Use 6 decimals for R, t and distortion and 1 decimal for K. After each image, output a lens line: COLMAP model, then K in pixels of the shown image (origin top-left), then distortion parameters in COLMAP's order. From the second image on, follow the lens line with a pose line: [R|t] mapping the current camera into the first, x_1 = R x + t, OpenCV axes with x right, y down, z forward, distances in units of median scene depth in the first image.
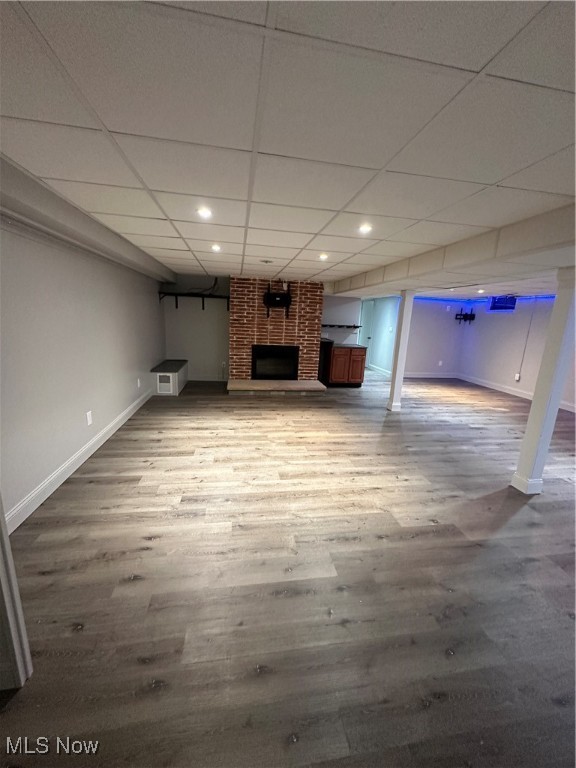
lens RADIAL K [[305.4, 0, 288.0], [0, 305.4, 384.0], [0, 0, 1]] dist [-0.005508, 0.000715]
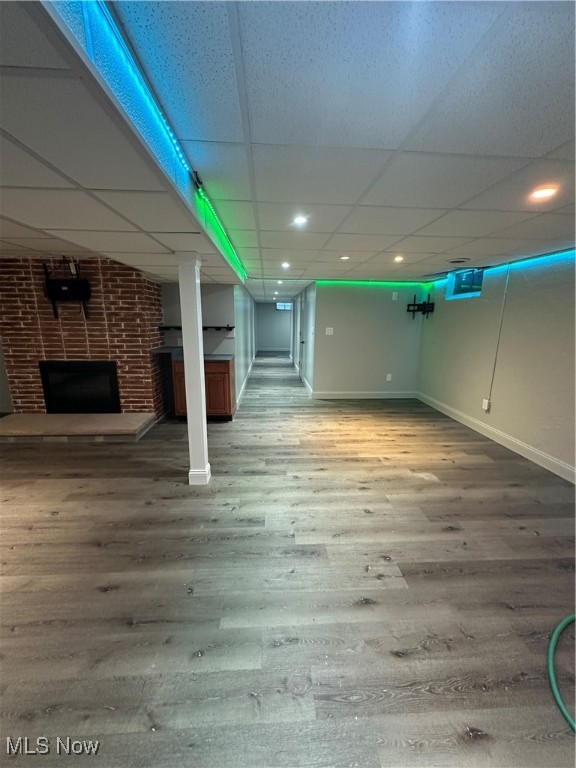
lens RADIAL K [[305.4, 0, 288.0], [0, 305.4, 384.0], [0, 0, 1]] dist [-0.005508, 0.000715]
pose [[0.994315, -0.013383, -0.105639, 0.479366], [0.012074, 0.999842, -0.013018, -0.065476], [0.105796, 0.011668, 0.994319, 0.413567]]
